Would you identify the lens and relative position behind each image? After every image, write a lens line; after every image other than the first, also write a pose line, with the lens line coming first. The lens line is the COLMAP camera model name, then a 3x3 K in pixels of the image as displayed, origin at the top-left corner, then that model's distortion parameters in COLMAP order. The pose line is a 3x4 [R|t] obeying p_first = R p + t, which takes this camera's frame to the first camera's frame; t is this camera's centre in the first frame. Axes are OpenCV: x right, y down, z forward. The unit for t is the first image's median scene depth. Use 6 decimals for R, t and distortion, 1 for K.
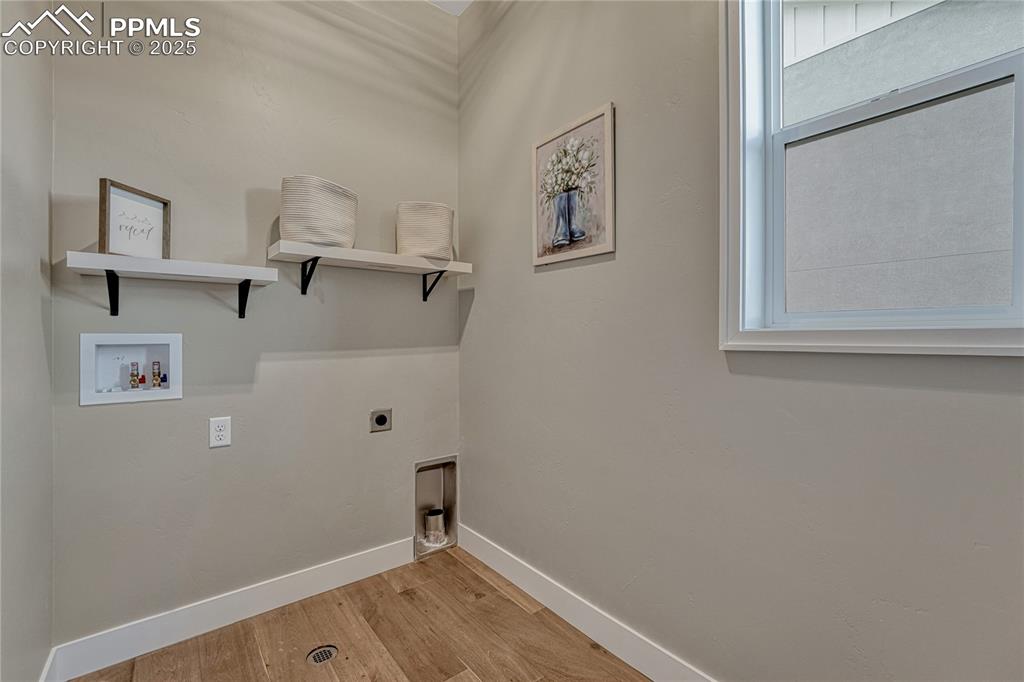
lens RADIAL K [[437.1, 0, 514.8], [0, 437.1, 334.2], [0, 0, 1]] dist [0.000700, 0.000328]
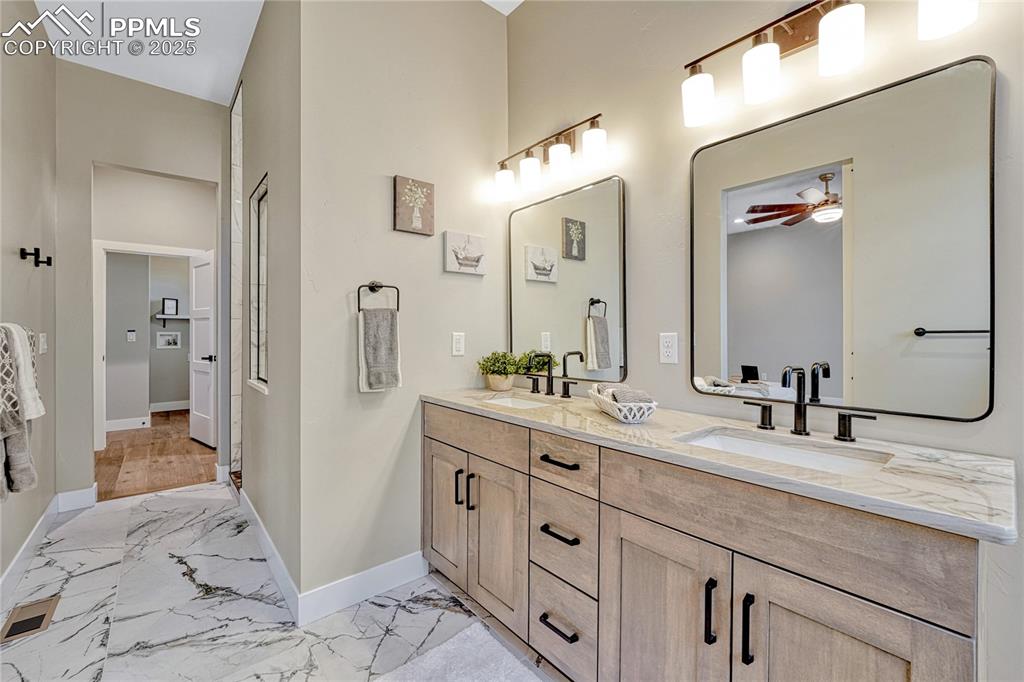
lens RADIAL K [[437.1, 0, 514.8], [0, 437.1, 334.2], [0, 0, 1]] dist [0.000700, 0.000328]
pose [[0.999938, 0.008913, 0.006642, 2.443498], [-0.008937, 0.999954, 0.003590, -0.026088], [-0.006610, -0.003649, 0.999971, -3.251136]]
